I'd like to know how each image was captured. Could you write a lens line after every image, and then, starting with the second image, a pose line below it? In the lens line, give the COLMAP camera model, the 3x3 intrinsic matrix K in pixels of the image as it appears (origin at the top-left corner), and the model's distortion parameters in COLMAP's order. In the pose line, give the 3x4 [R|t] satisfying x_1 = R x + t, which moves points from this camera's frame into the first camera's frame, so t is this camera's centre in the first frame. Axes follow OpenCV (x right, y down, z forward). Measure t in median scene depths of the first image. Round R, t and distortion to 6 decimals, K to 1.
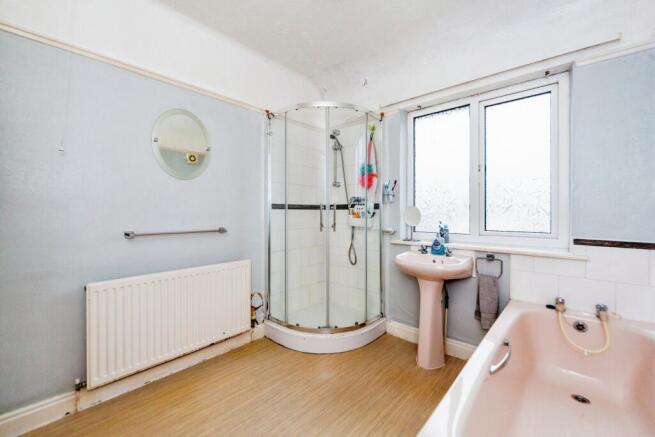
lens RADIAL K [[274.0, 0, 322.7], [0, 274.0, 209.2], [0, 0, 1]] dist [0.005189, -0.000035]
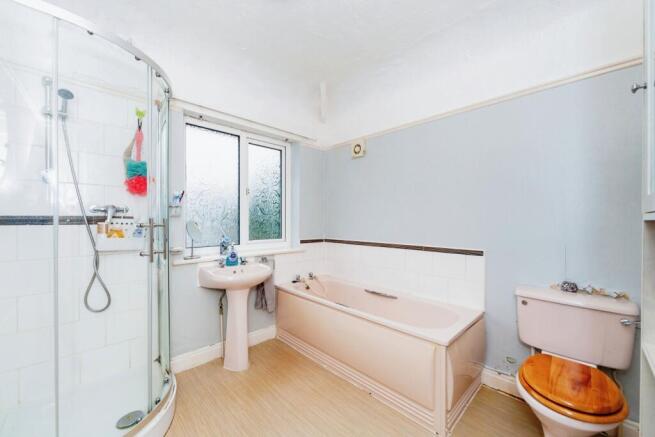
lens RADIAL K [[257.8, 0, 327.3], [0, 257.8, 222.7], [0, 0, 1]] dist [-0.000441, -0.000108]
pose [[0.066313, -0.002548, 0.997796, -0.563155], [-0.004525, 0.999986, 0.002854, -0.009374], [-0.997789, -0.004704, 0.066301, 0.542400]]
